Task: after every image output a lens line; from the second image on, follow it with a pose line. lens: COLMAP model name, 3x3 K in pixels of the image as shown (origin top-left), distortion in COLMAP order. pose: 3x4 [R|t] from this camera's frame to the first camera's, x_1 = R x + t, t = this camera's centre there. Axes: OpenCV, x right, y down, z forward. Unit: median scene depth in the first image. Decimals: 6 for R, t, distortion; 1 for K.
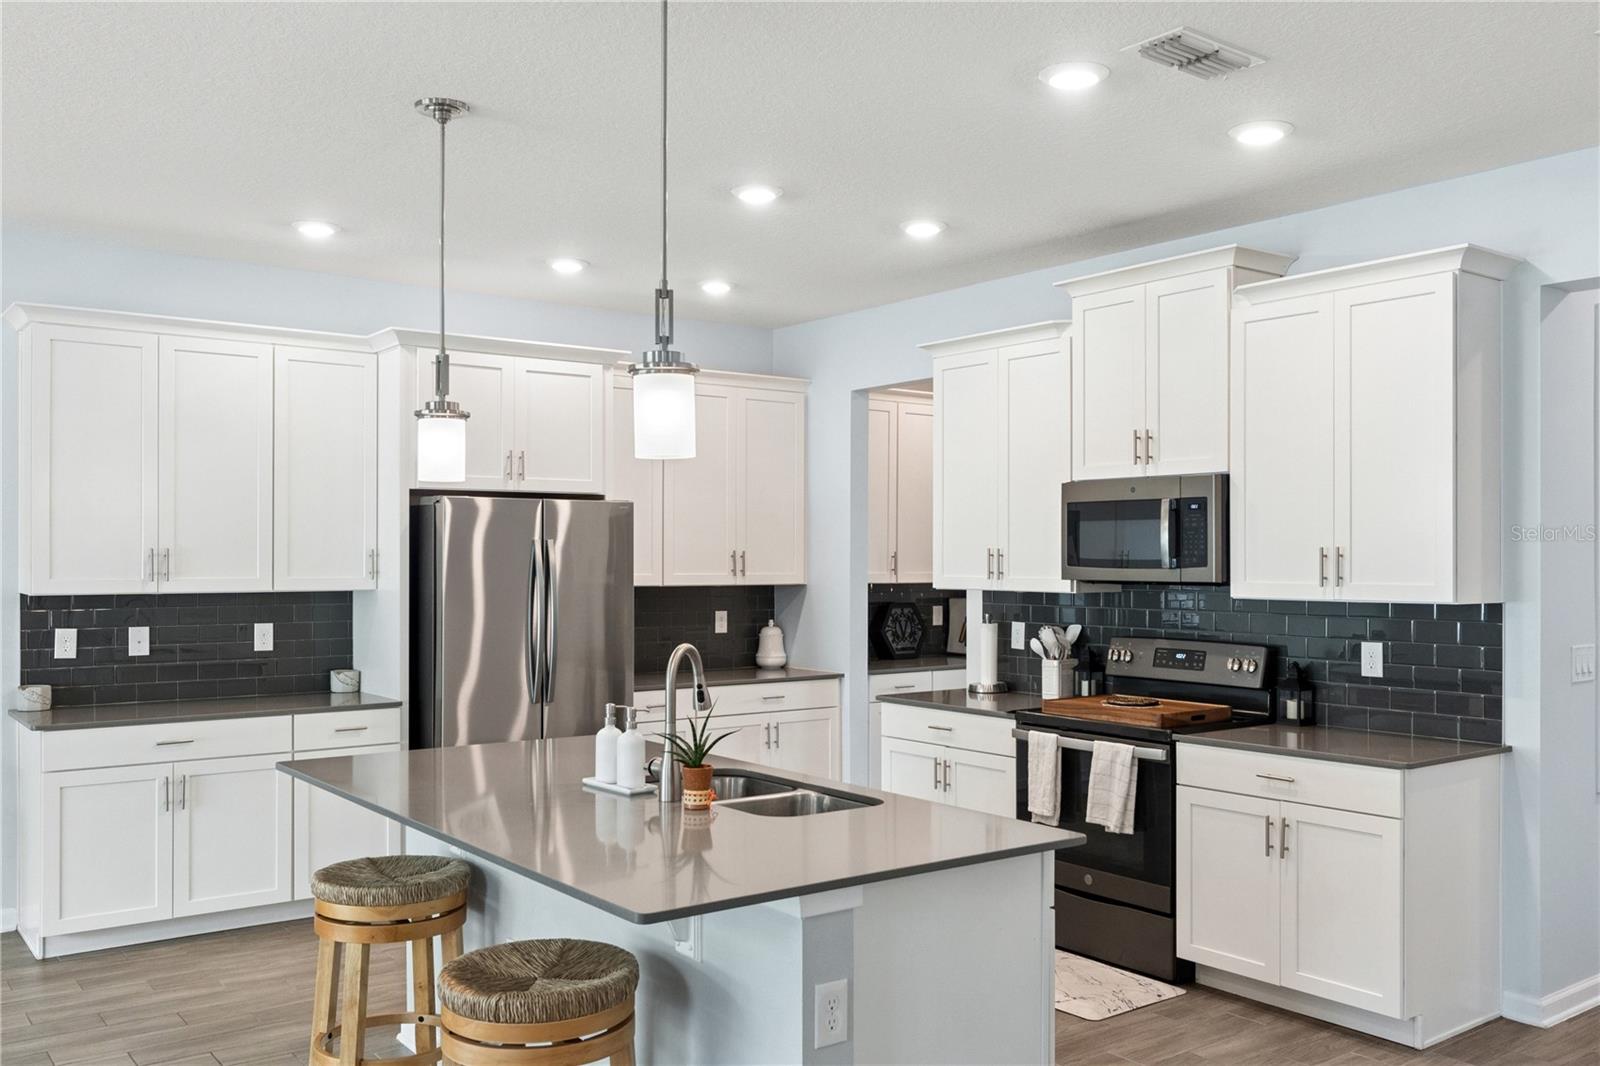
lens RADIAL K [[1357.0, 0, 790.9], [0, 1357.0, 549.7], [0, 0, 1]] dist [-0.006198, 0.001054]
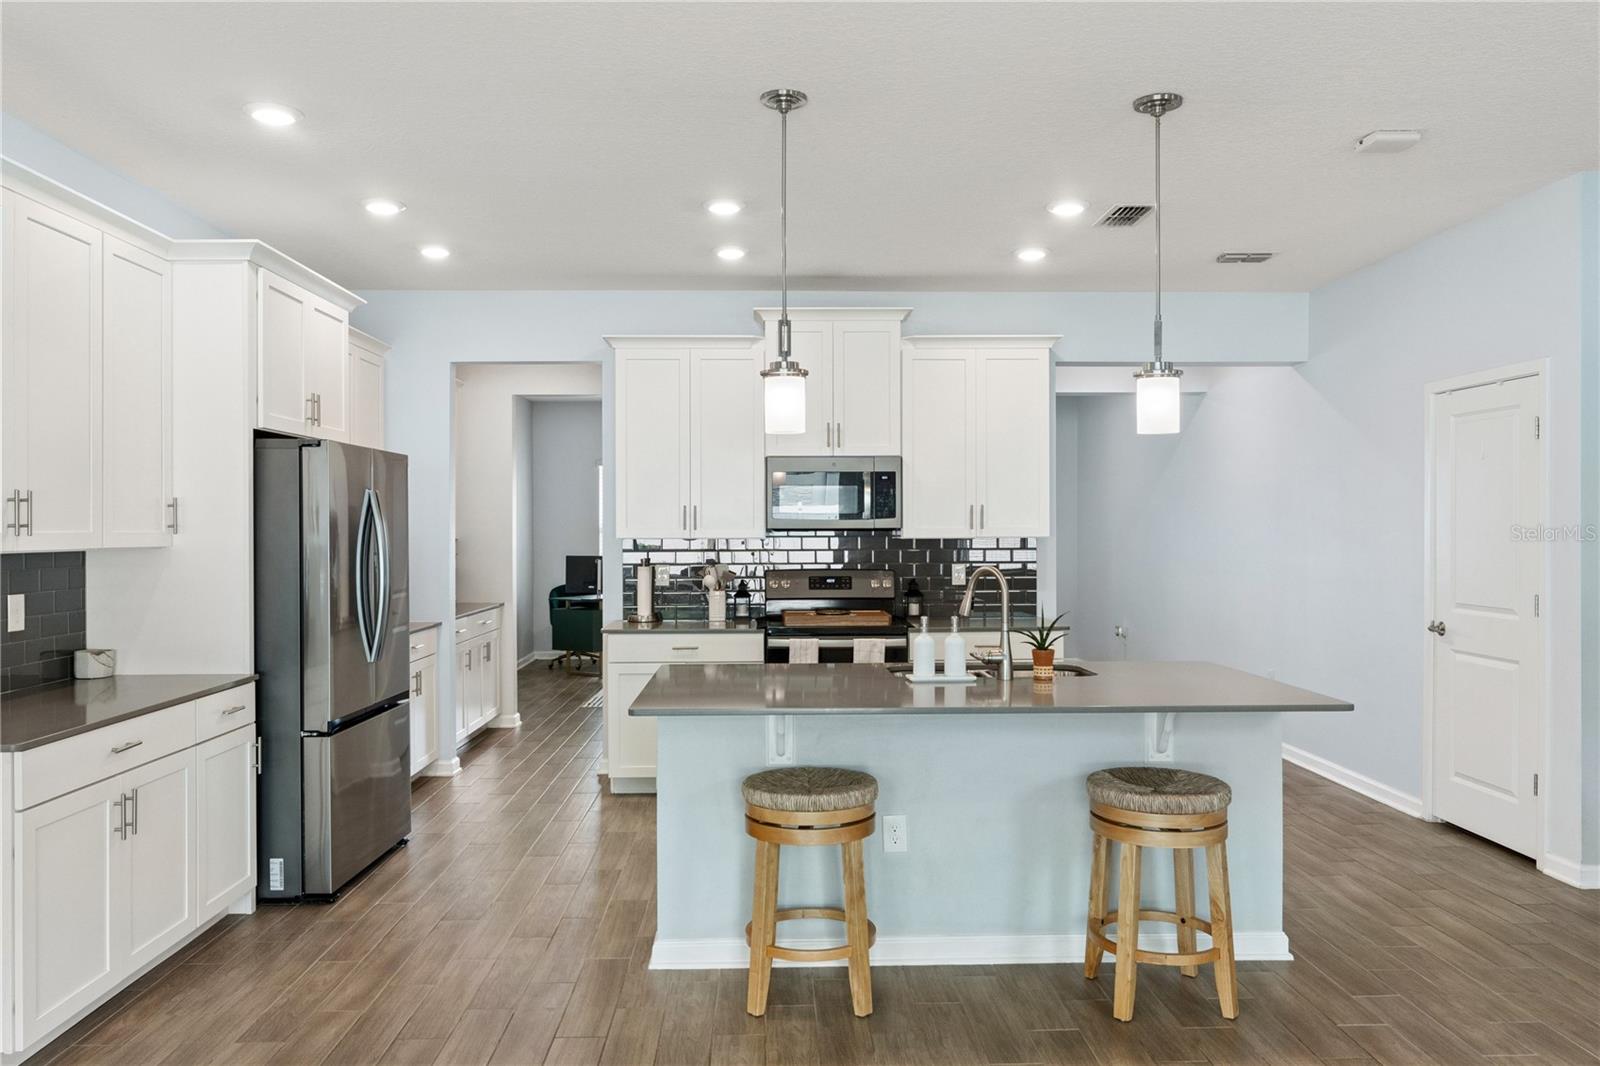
lens RADIAL K [[1154.5, 0, 791.3], [0, 1154.5, 522.4], [0, 0, 1]] dist [-0.001279, -0.016002]
pose [[0.584002, 0.000749, 0.811752, -0.724743], [0.000812, 0.999999, -0.001507, 0.017716], [-0.811752, 0.001539, 0.584001, 0.310854]]
